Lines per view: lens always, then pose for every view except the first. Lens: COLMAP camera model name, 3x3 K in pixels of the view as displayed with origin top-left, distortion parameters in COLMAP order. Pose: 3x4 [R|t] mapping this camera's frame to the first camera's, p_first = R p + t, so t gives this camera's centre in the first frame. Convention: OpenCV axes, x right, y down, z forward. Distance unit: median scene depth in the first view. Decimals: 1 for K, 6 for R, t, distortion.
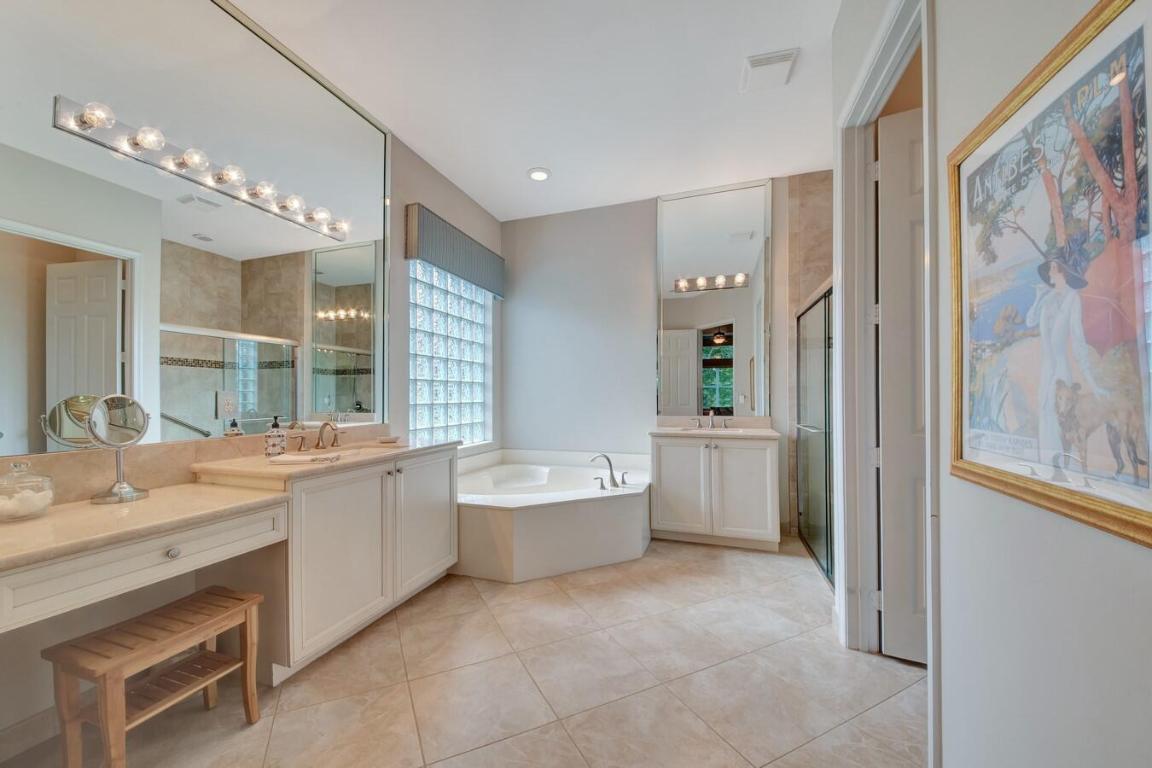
lens RADIAL K [[415.0, 0, 553.8], [0, 415.0, 384.1], [0, 0, 1]] dist [0.000532, -0.006284]
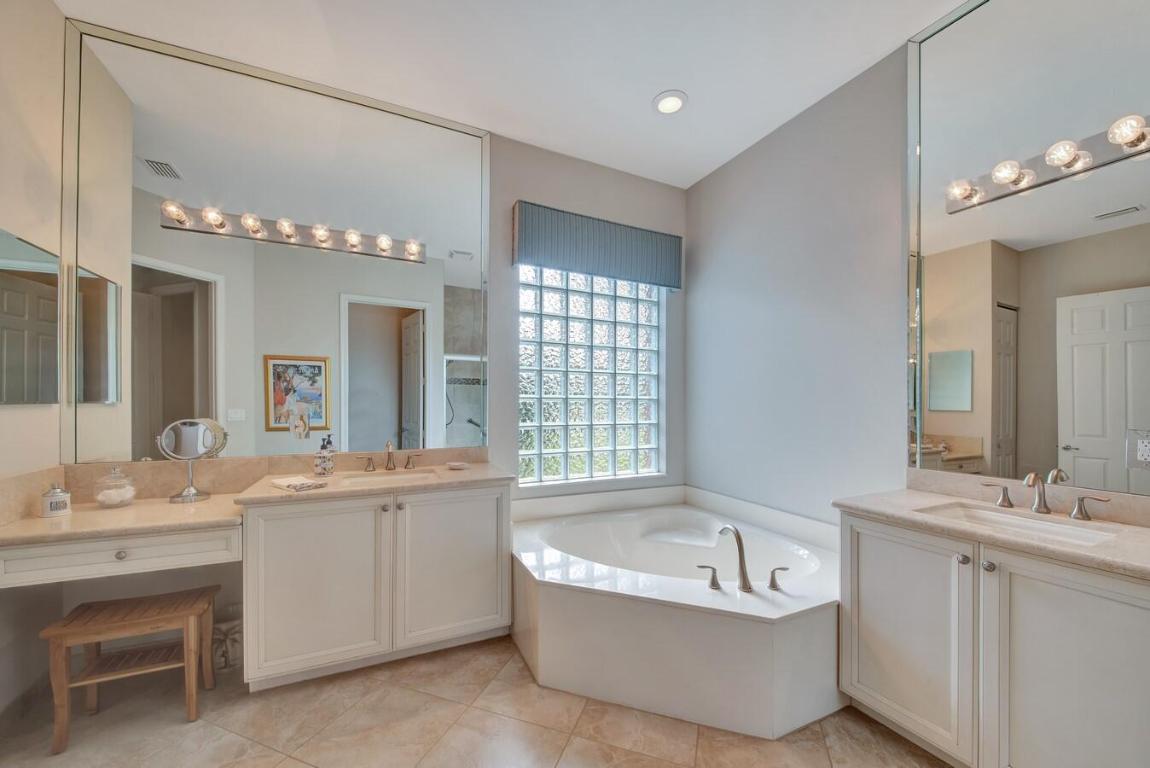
lens RADIAL K [[420.5, 0, 591.7], [0, 420.5, 394.0], [0, 0, 1]] dist [-0.000658, -0.003849]
pose [[0.729270, -0.003351, -0.684218, 0.456733], [0.009732, 0.999938, 0.005475, -0.029714], [0.684157, -0.010652, 0.729257, 0.513317]]
